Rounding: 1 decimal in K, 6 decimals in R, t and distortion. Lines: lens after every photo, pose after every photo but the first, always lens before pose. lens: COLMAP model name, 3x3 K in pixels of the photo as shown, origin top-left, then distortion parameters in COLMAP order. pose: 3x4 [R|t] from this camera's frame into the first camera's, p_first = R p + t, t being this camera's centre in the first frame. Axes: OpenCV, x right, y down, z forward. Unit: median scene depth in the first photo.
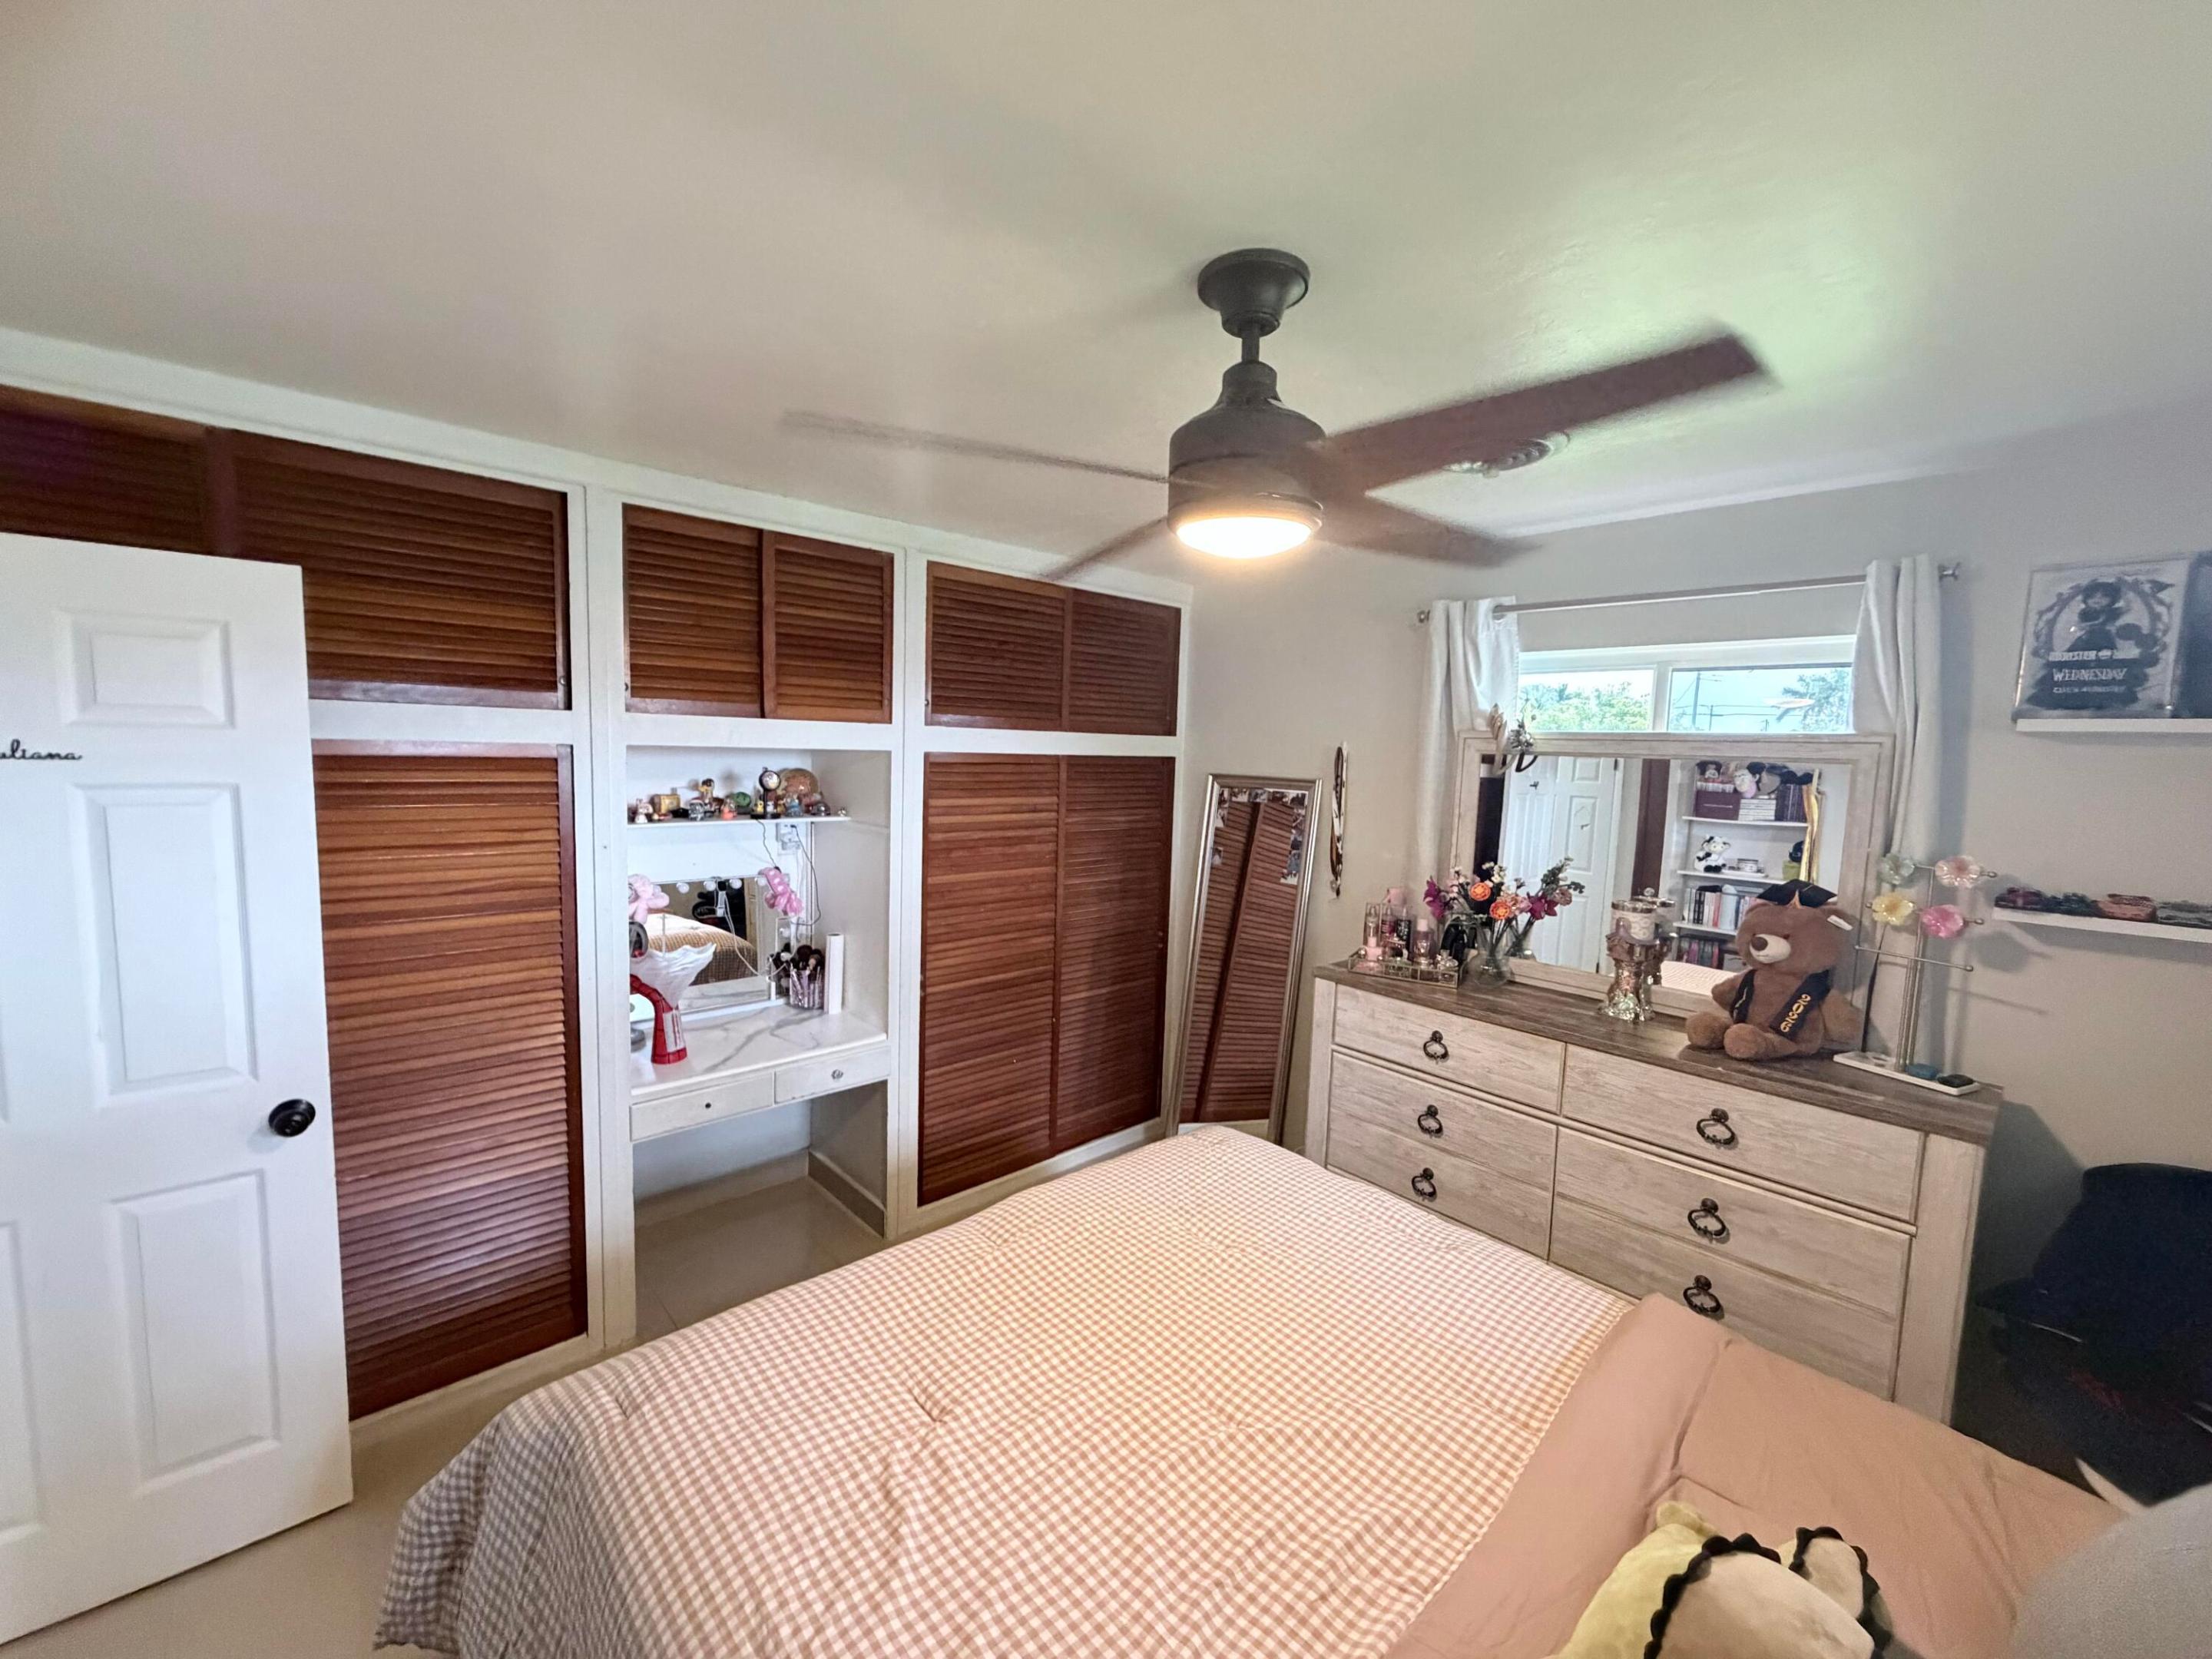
lens RADIAL K [[884.7, 0, 1100.3], [0, 884.7, 827.0], [0, 0, 1]] dist [-0.000086, 0.000408]
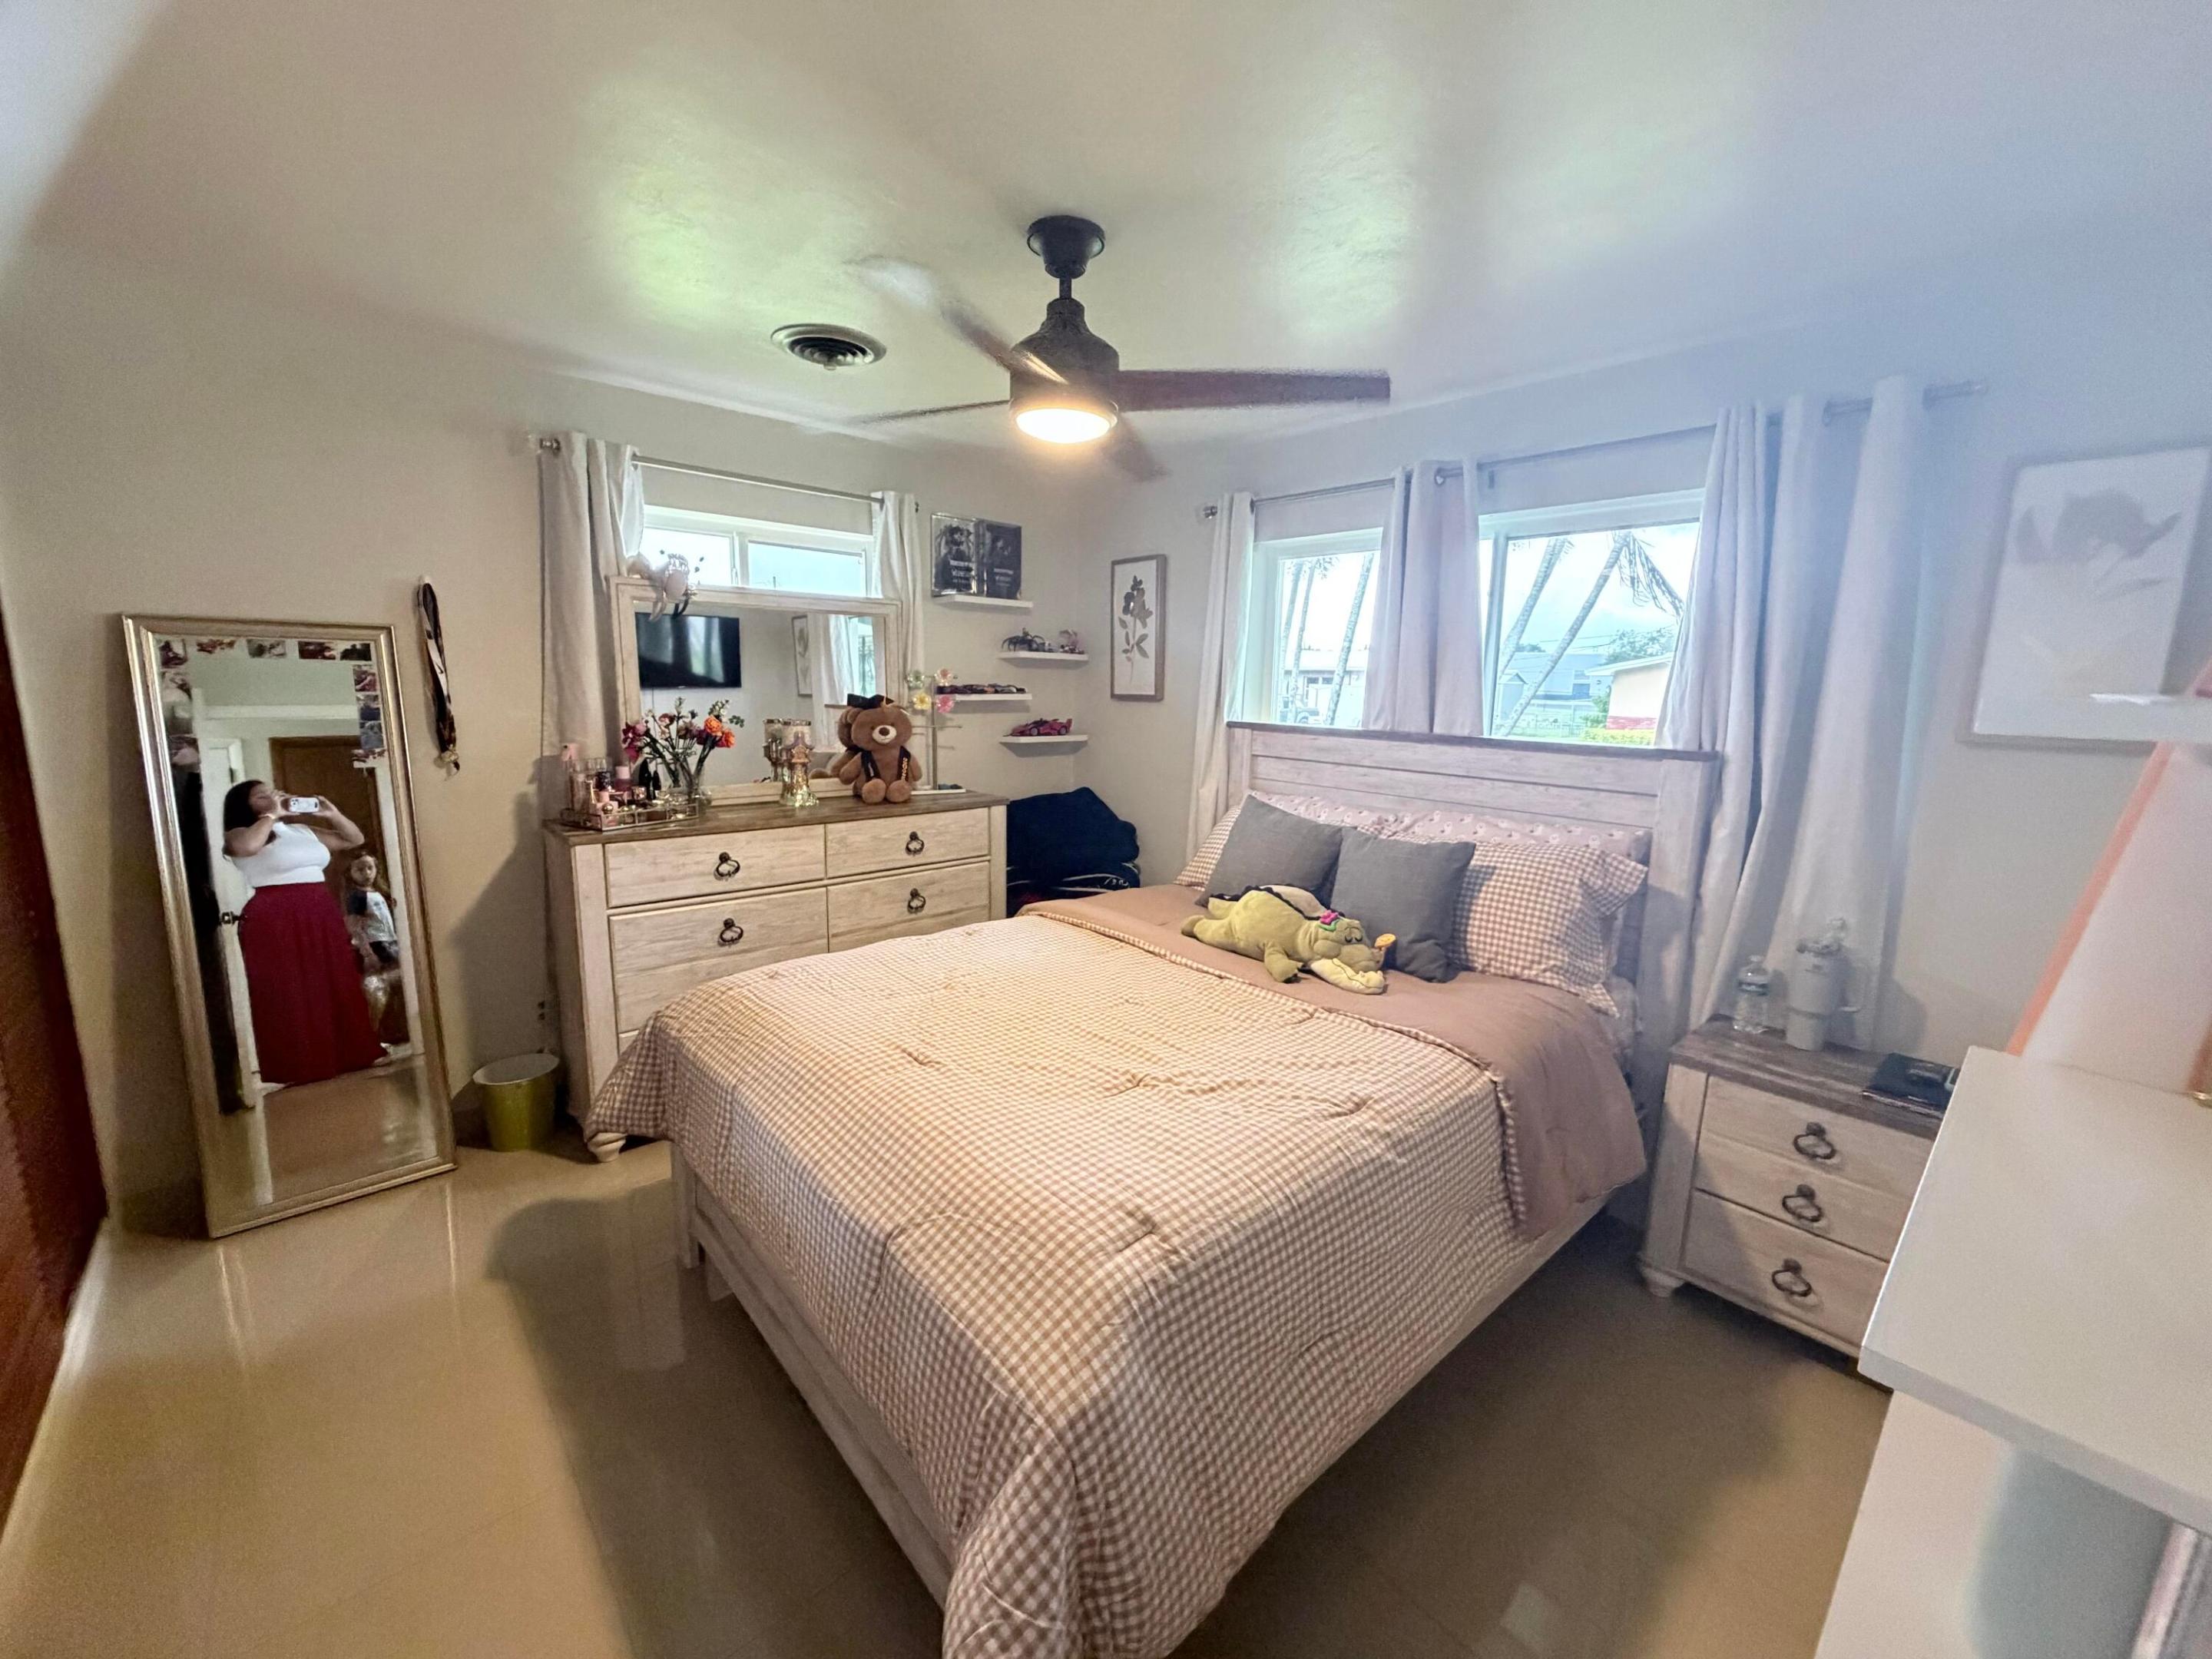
lens RADIAL K [[884.7, 0, 1101.2], [0, 884.7, 825.5], [0, 0, 1]] dist [-0.000086, 0.000408]
pose [[-0.001428, -0.192670, 0.981263, -0.877664], [0.070705, 0.978788, 0.192287, 0.020762], [-0.997496, 0.069655, 0.012225, 0.633106]]
